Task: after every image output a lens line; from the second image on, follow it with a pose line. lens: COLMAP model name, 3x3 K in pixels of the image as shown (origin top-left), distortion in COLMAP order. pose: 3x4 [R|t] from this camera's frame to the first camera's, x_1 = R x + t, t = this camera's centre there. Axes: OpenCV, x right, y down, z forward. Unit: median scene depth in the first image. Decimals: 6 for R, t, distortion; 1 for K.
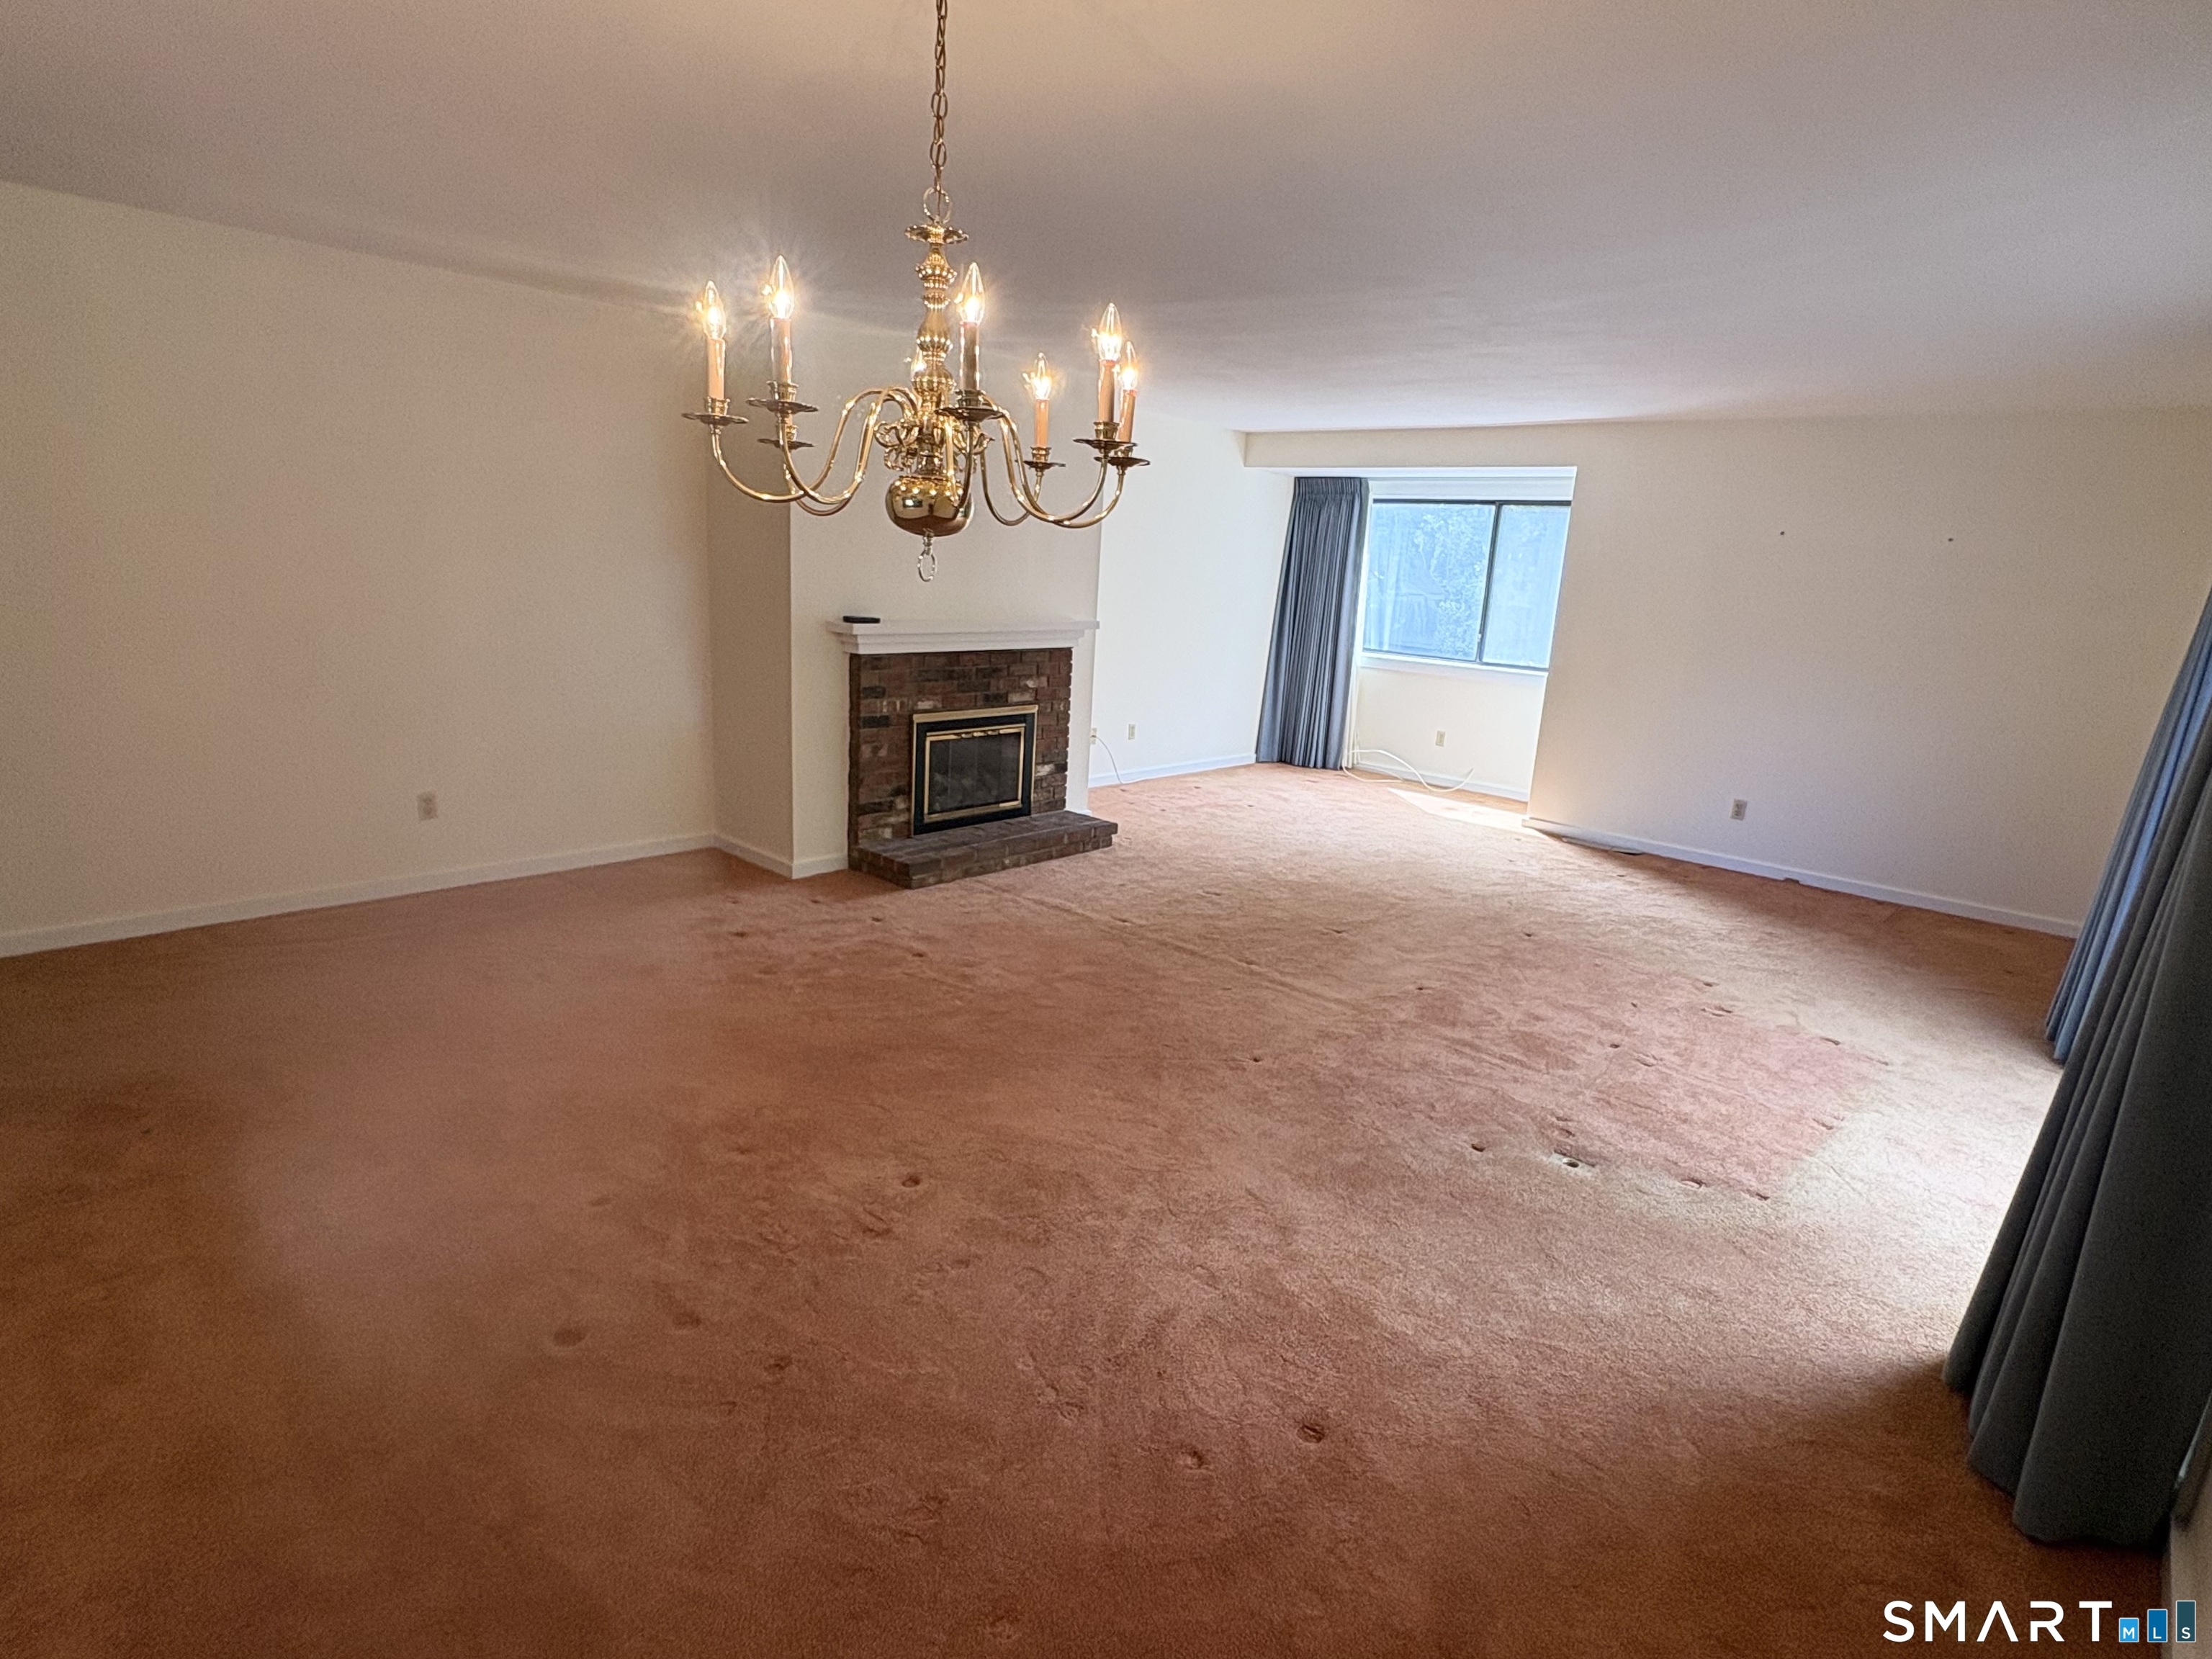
lens RADIAL K [[1125.8, 0, 1109.9], [0, 1125.8, 836.6], [0, 0, 1]] dist [0.001653, 0.000008]
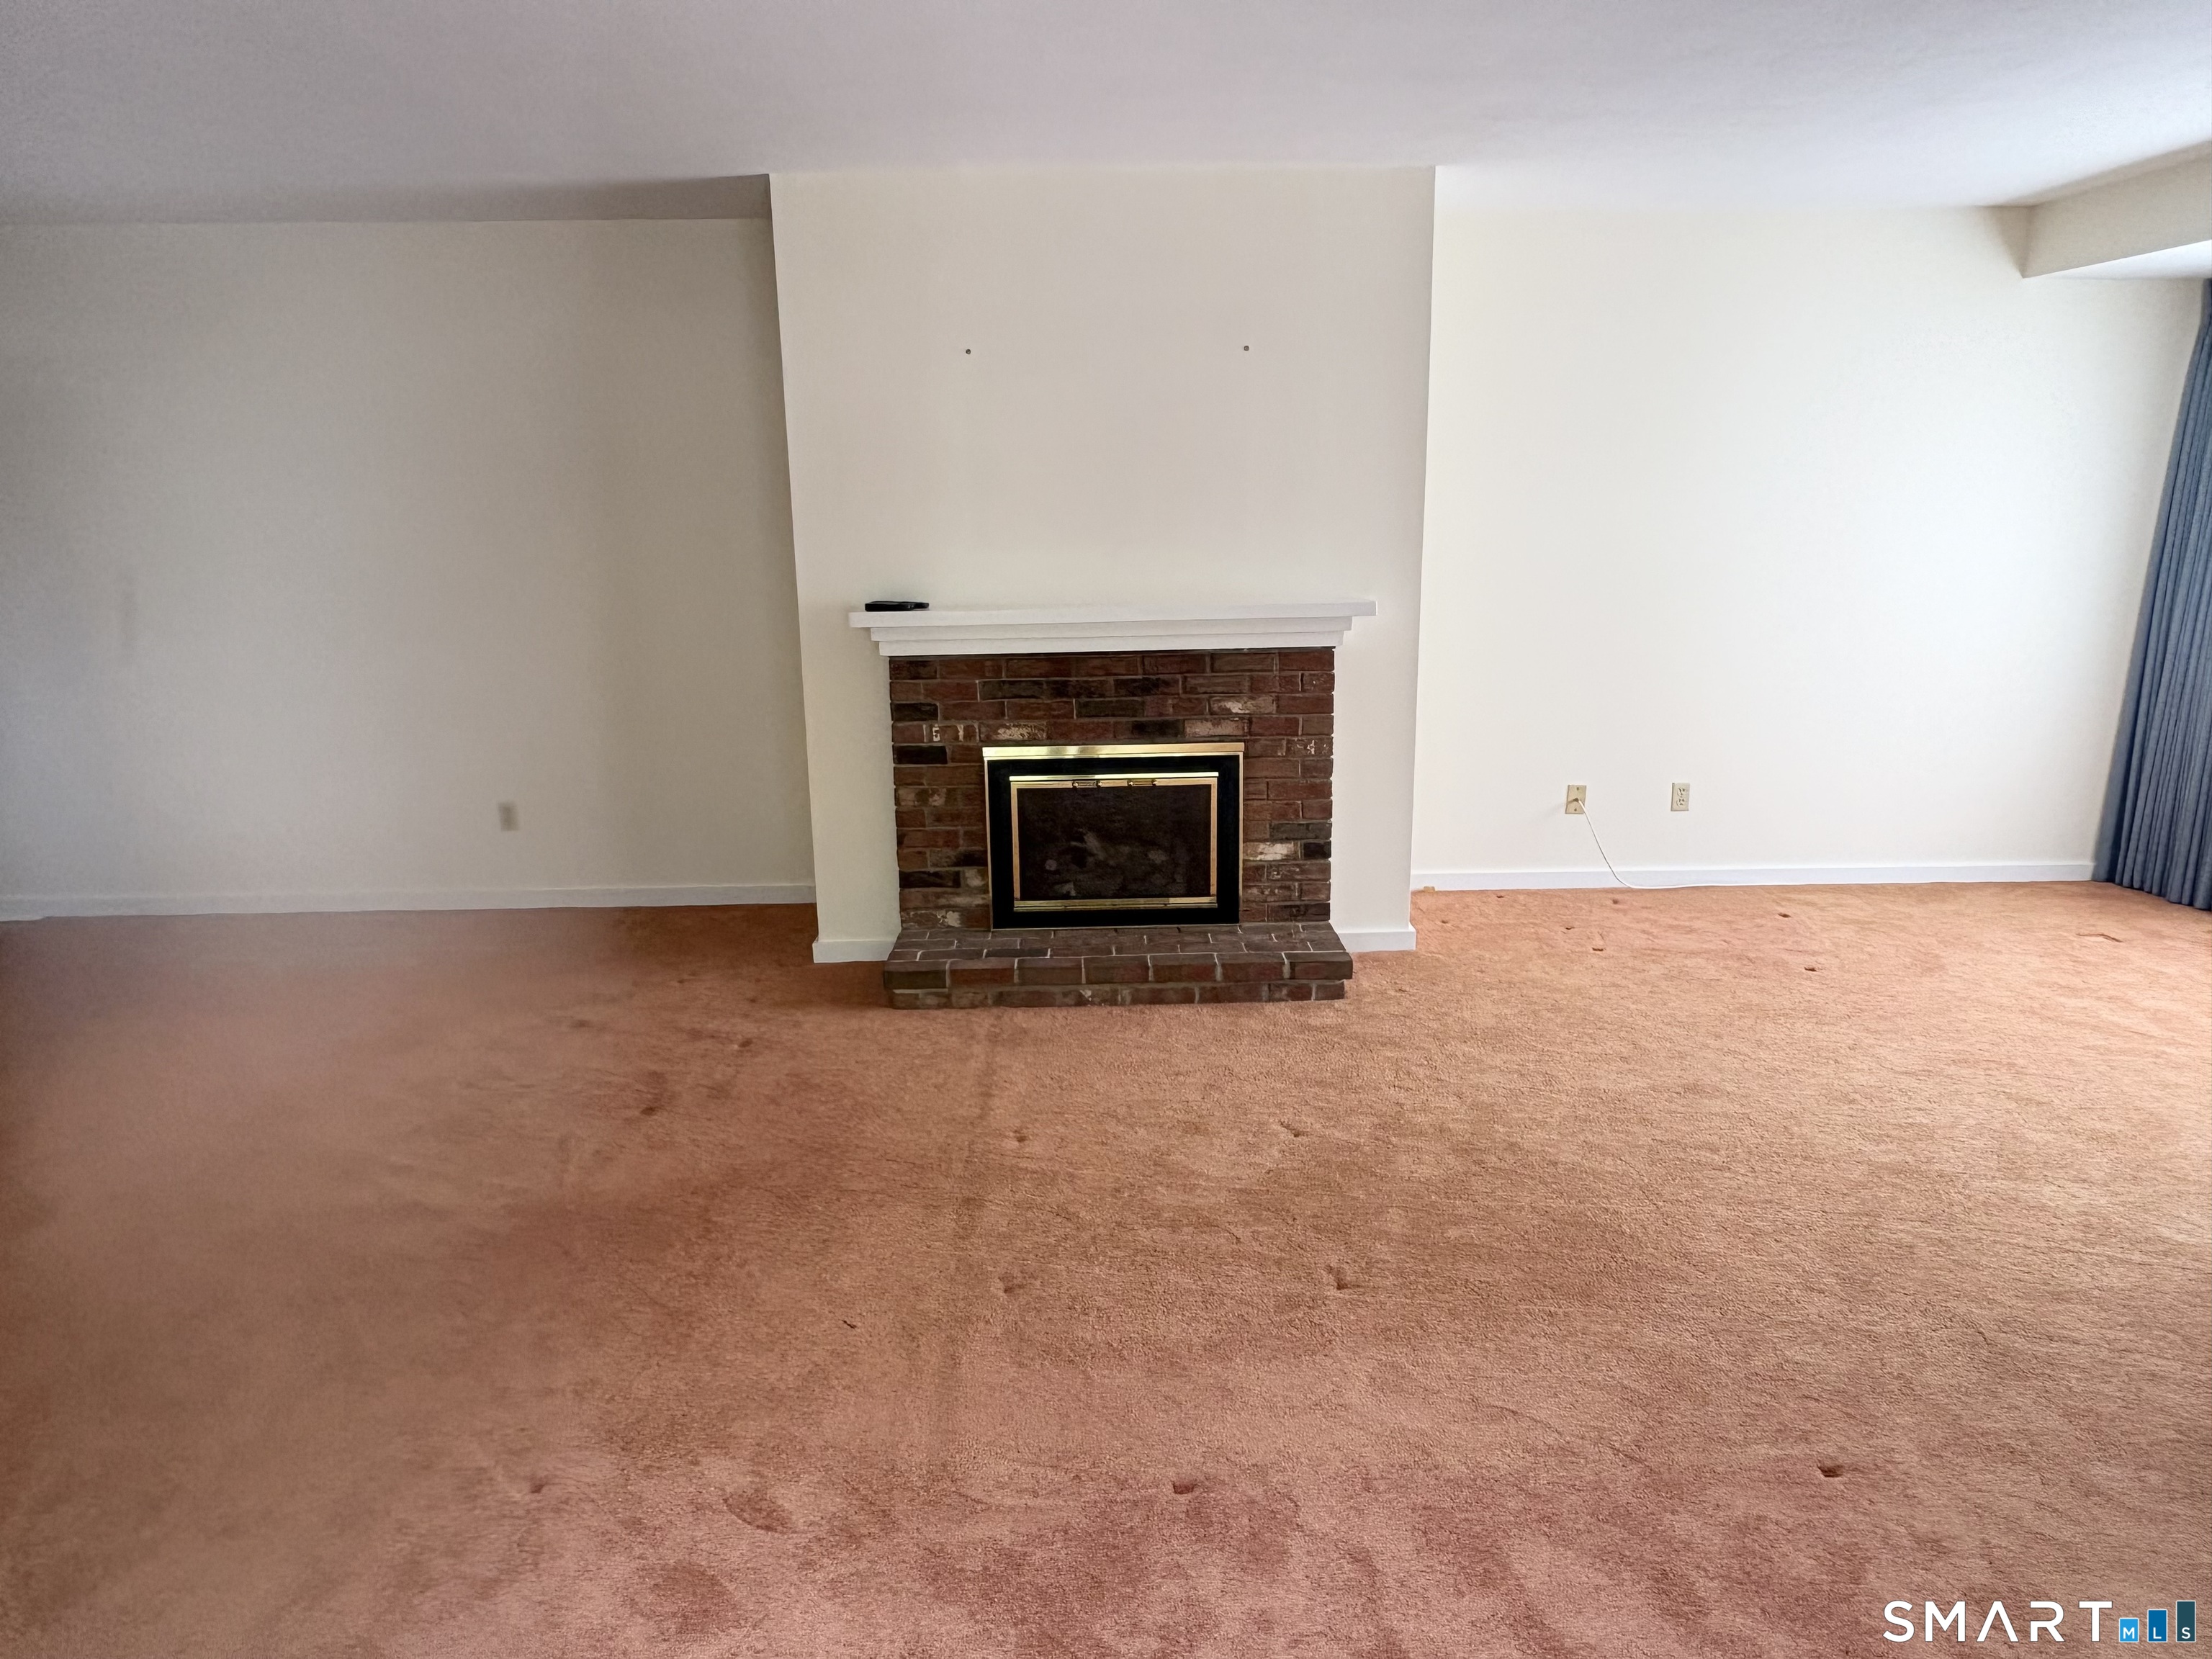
lens RADIAL K [[1421.0, 0, 1103.8], [0, 1421.0, 836.4], [0, 0, 1]] dist [-0.000791, 0.000686]
pose [[0.694467, 0.108875, -0.711240, 0.460758], [-0.121226, 0.992060, 0.033495, -0.090482], [0.709239, 0.062960, 0.702151, 0.454136]]
